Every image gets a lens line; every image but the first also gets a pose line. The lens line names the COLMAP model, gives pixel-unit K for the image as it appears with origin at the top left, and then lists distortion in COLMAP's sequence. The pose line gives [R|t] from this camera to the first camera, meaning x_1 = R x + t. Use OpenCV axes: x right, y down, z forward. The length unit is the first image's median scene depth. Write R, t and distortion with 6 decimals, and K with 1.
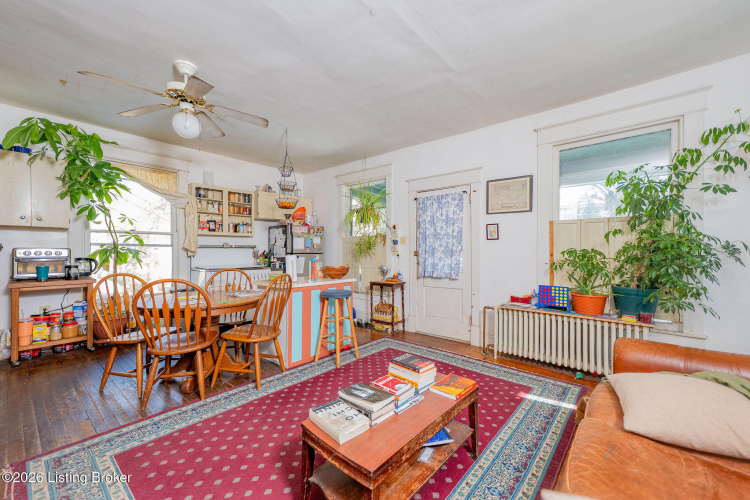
lens RADIAL K [[305.5, 0, 398.5], [0, 305.5, 254.8], [0, 0, 1]] dist [0.003036, -0.000164]
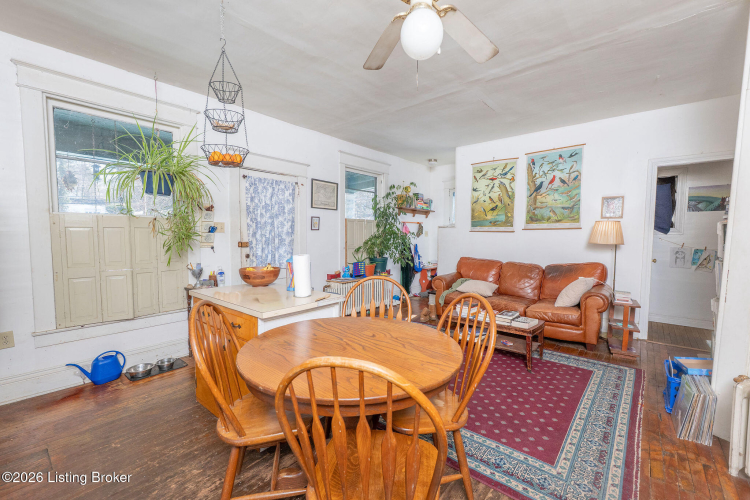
lens RADIAL K [[327.5, 0, 372.4], [0, 327.5, 246.7], [0, 0, 1]] dist [0.004868, -0.000125]
pose [[0.022704, -0.047594, 0.998609, -1.027296], [-0.001554, 0.998863, 0.047642, -0.050552], [-0.999741, -0.002633, 0.022605, 0.816232]]
